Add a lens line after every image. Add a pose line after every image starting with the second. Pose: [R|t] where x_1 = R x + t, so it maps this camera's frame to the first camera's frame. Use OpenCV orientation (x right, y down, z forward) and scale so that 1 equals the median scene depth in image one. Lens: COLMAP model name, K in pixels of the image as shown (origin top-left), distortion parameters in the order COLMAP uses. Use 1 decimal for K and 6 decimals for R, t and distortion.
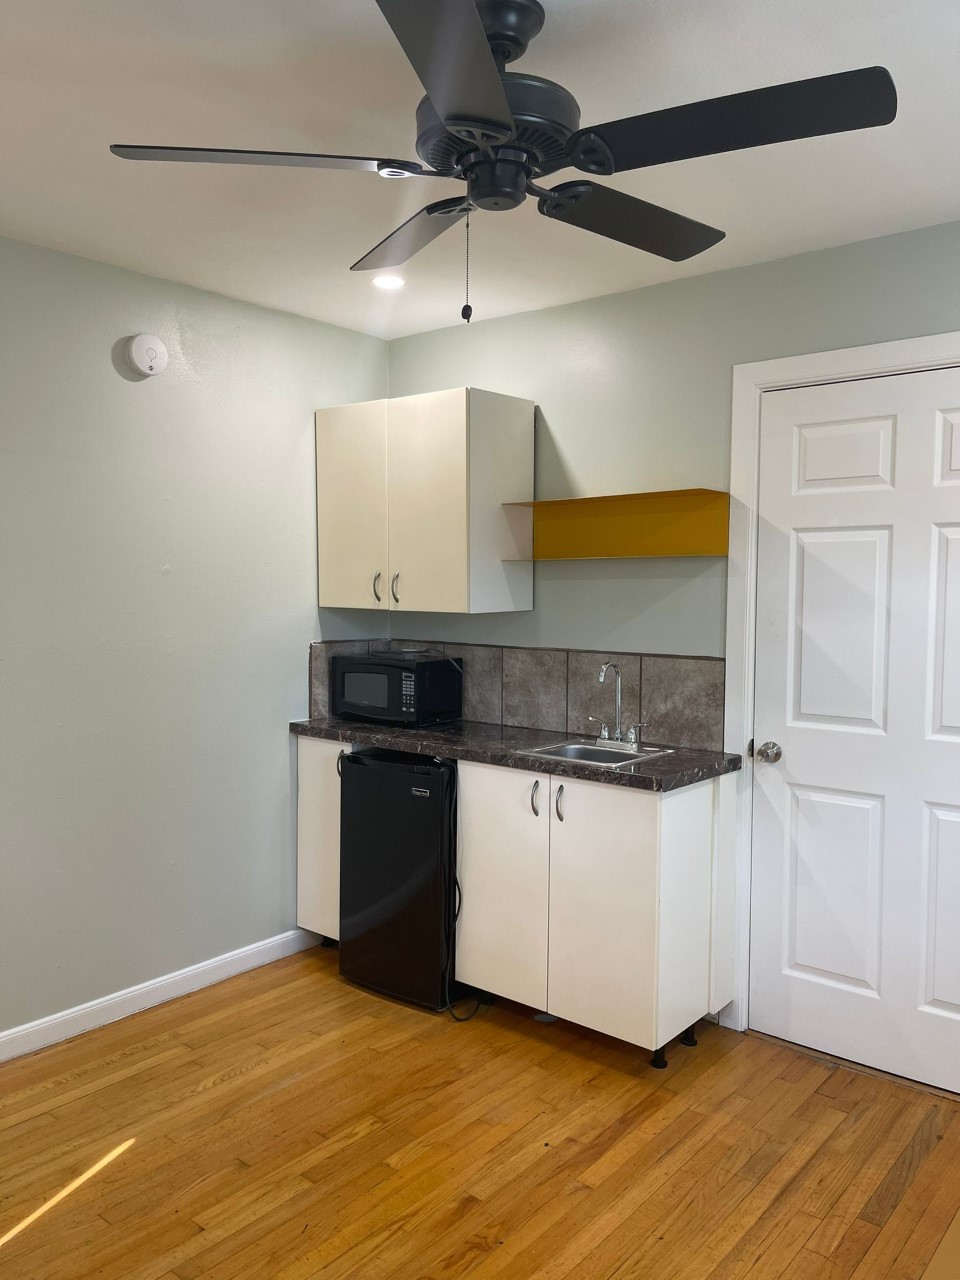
lens RADIAL K [[965.8, 0, 474.7], [0, 965.8, 654.2], [0, 0, 1]] dist [0.076572, -0.125292]
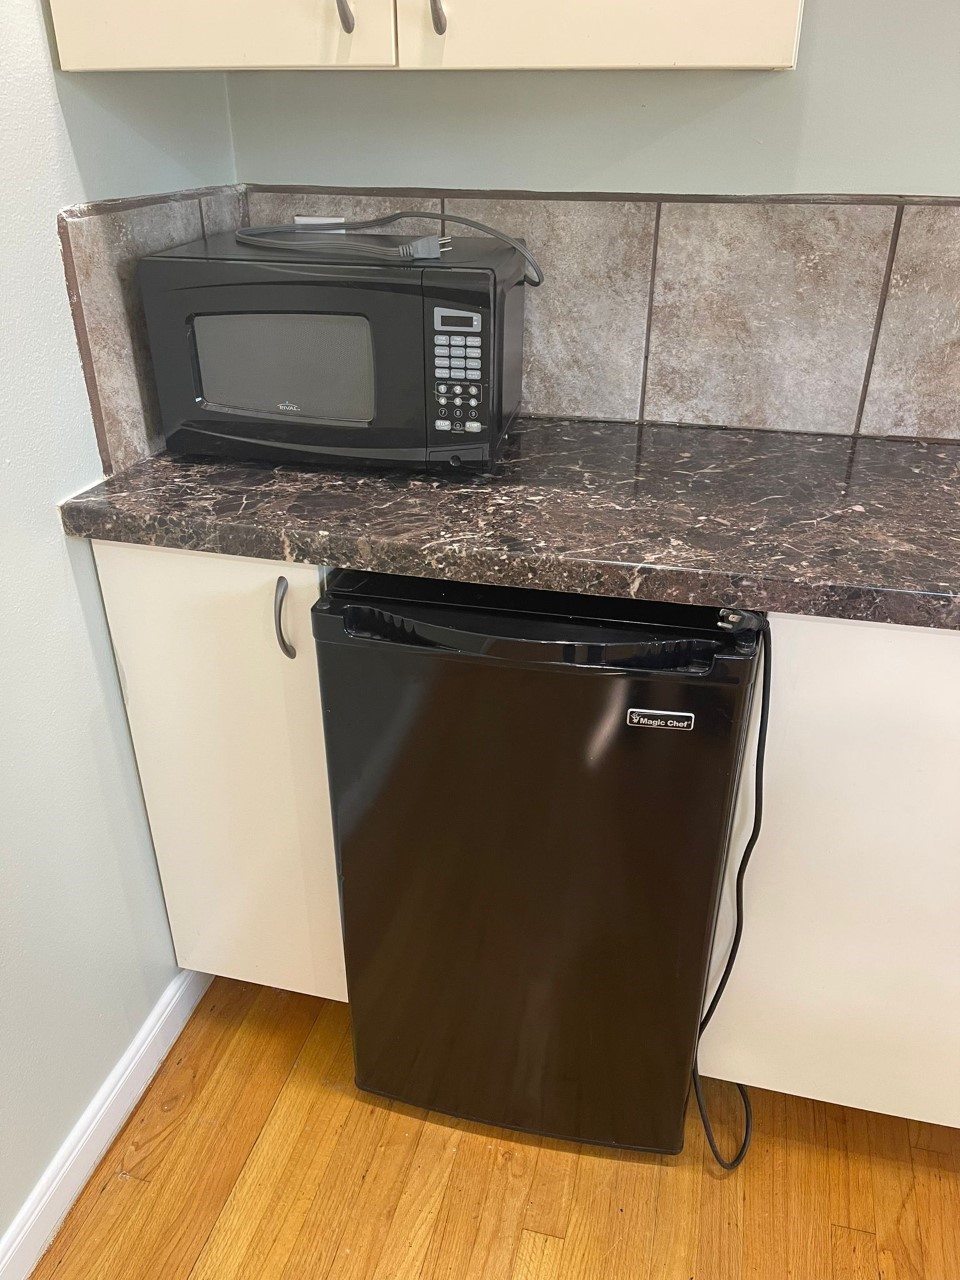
lens RADIAL K [[965.5, 0, 484.5], [0, 965.5, 652.9], [0, 0, 1]] dist [0.079620, -0.109307]
pose [[0.903318, -0.220155, 0.368170, -0.196159], [0.041403, 0.898998, 0.435991, -0.016721], [-0.426970, -0.378595, 0.821196, 0.681625]]
